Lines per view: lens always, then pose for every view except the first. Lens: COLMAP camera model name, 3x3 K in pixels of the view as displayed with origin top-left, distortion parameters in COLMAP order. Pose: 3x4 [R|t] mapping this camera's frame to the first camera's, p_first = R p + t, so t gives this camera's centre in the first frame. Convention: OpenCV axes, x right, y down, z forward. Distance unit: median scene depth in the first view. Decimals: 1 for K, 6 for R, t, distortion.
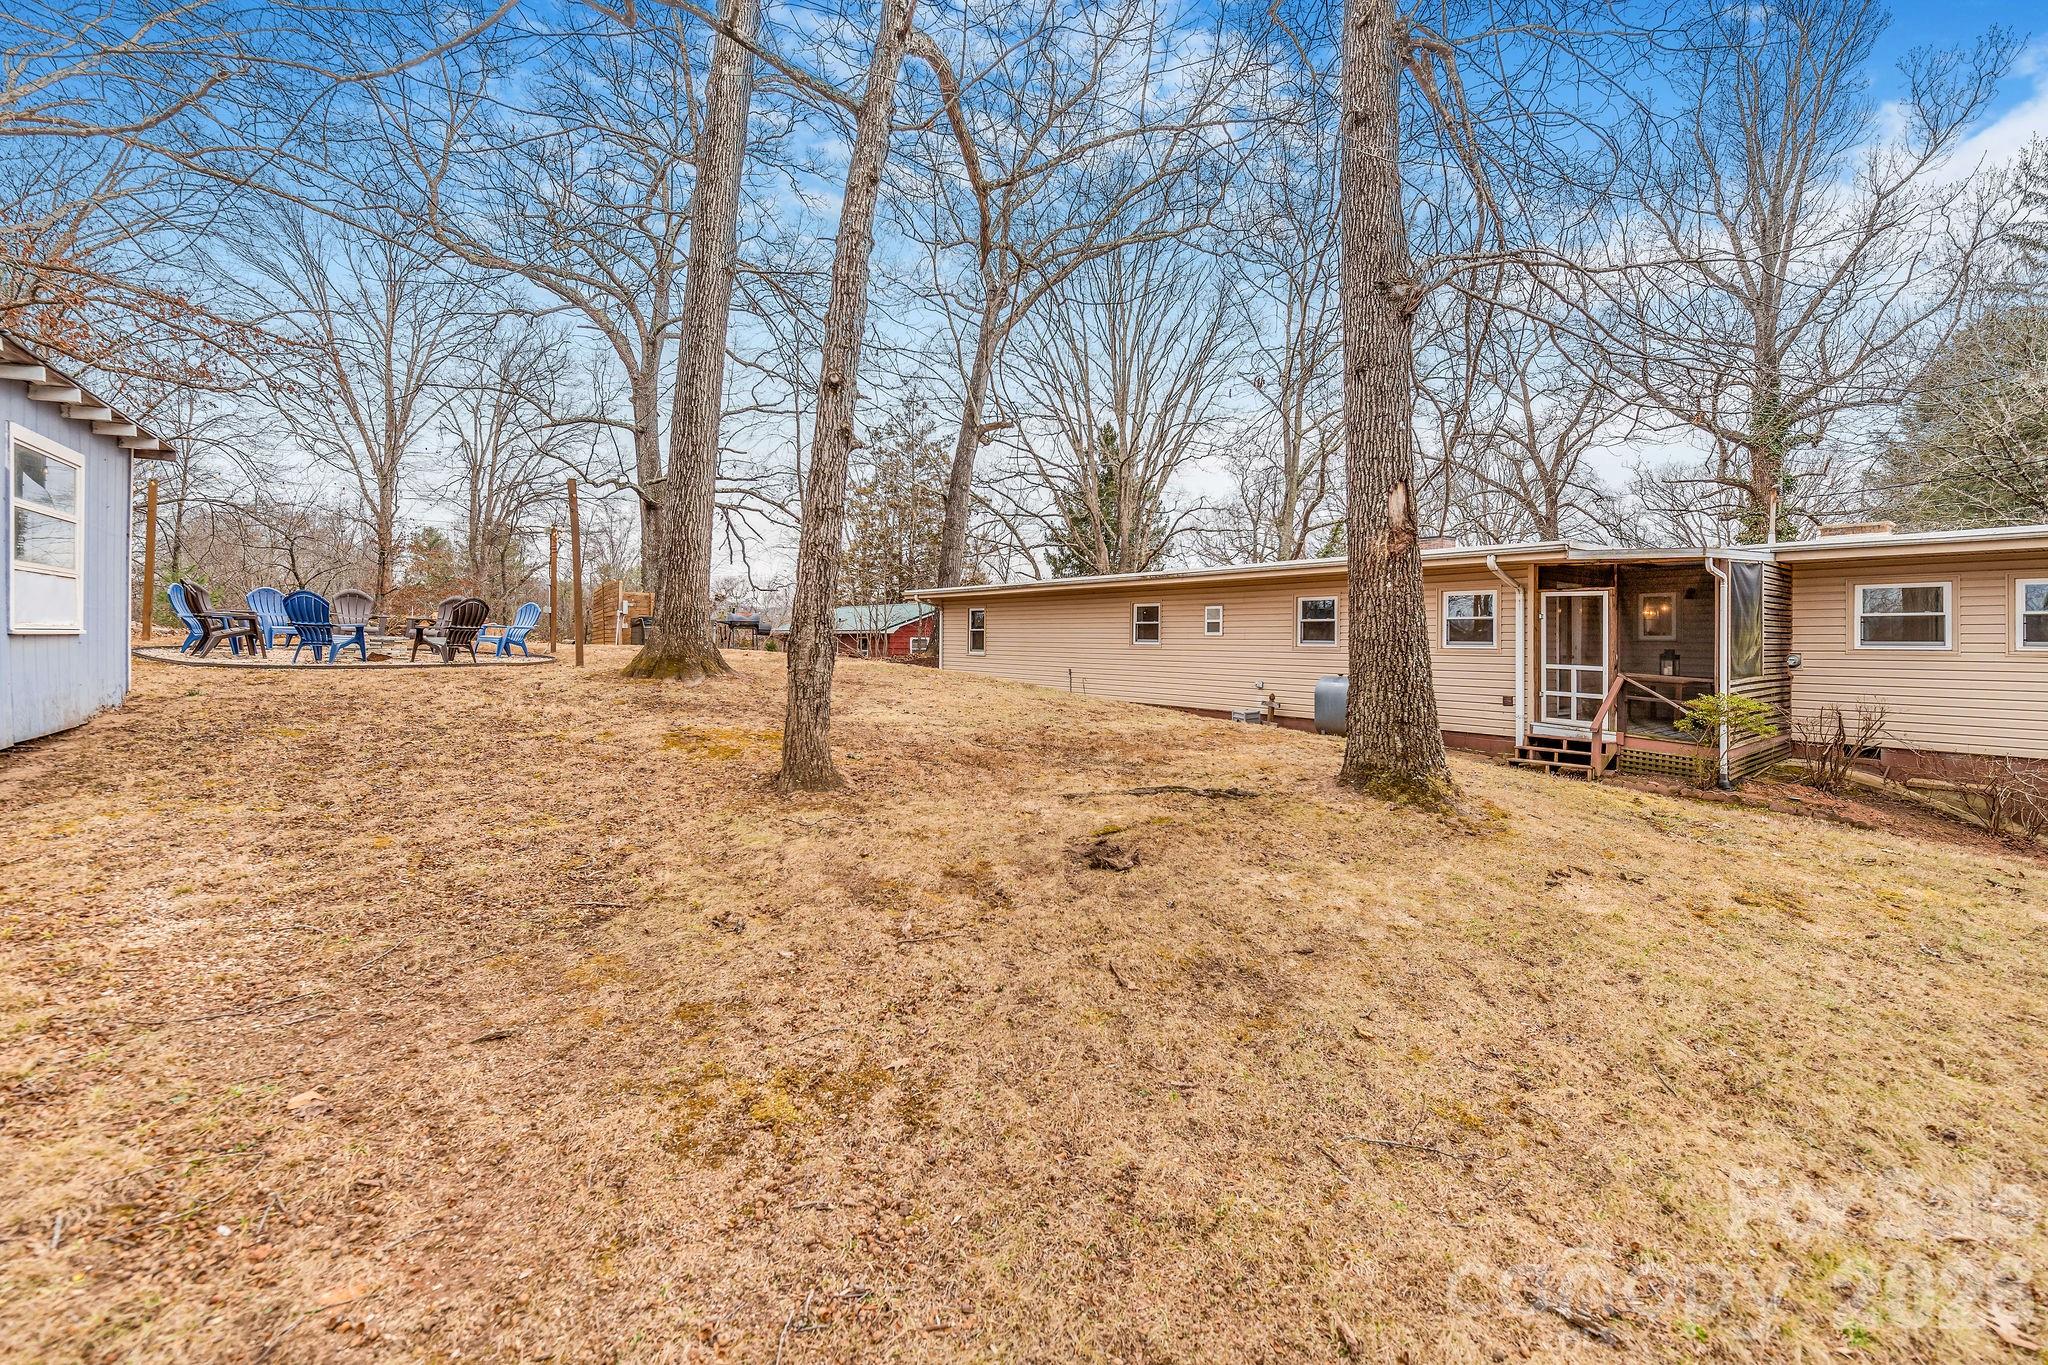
lens RADIAL K [[858.0, 0, 1023.0], [0, 858.0, 625.8], [0, 0, 1]] dist [0.003772, -0.000043]
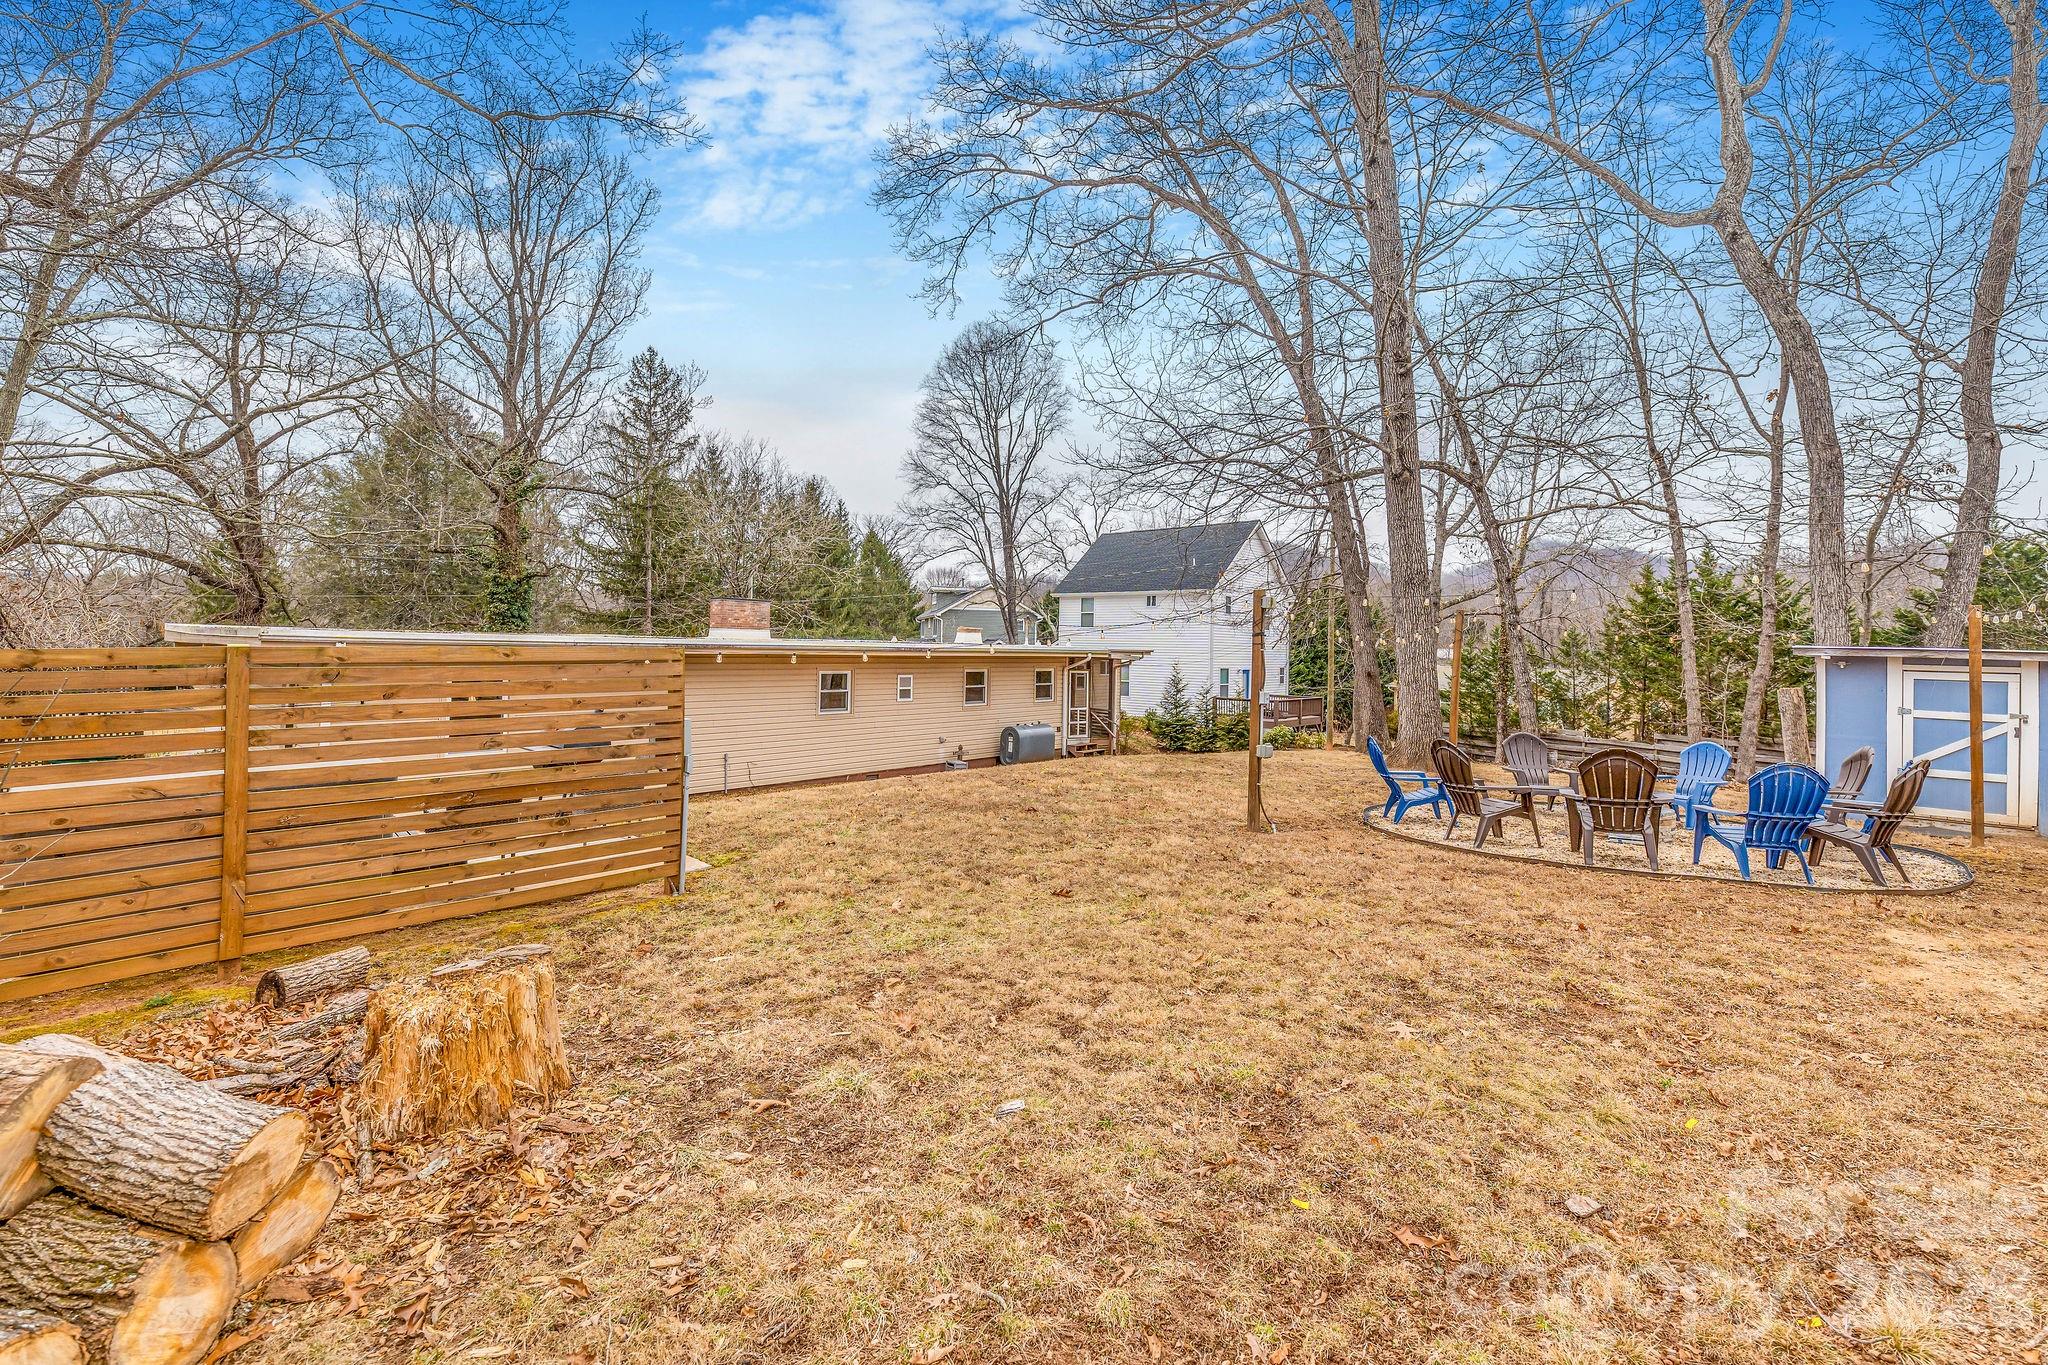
lens RADIAL K [[874.9, 0, 1015.1], [0, 874.9, 639.5], [0, 0, 1]] dist [0.002024, 0.000026]
pose [[-0.210949, 0.063953, 0.975403, -0.972339], [0.030548, 0.997801, -0.058815, 0.002546], [-0.977020, 0.017390, -0.212439, 1.155657]]
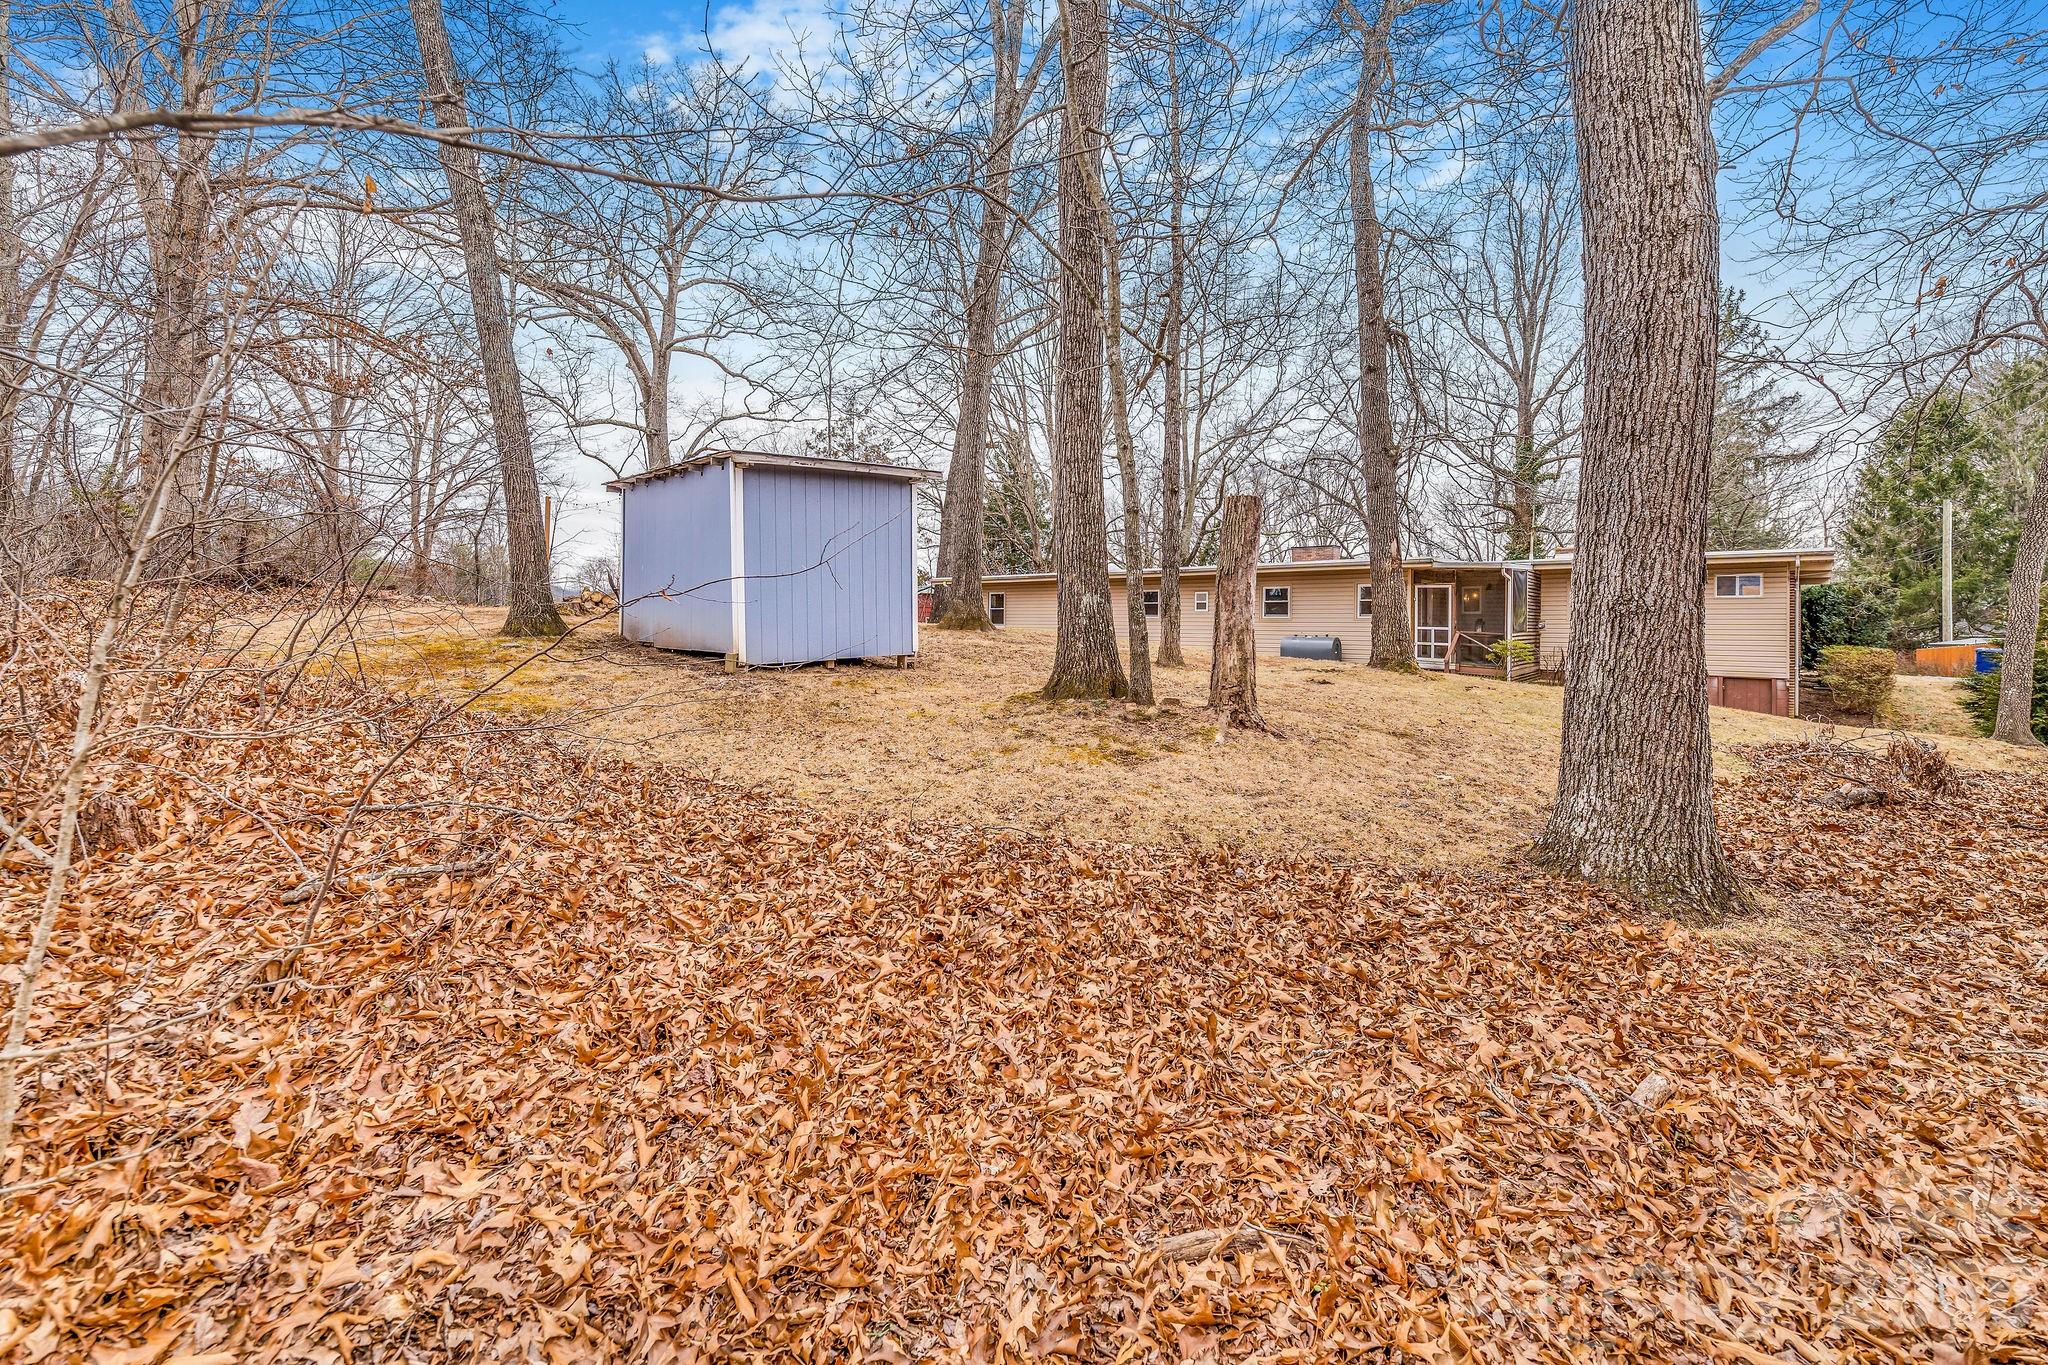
lens RADIAL K [[848.0, 0, 1030.5], [0, 848.0, 613.4], [0, 0, 1]] dist [0.028650, 0.000105]
pose [[0.981250, 0.006255, 0.192639, -0.372458], [-0.006295, 0.999980, -0.000406, 0.017737], [-0.192637, -0.000814, 0.981270, -0.412445]]
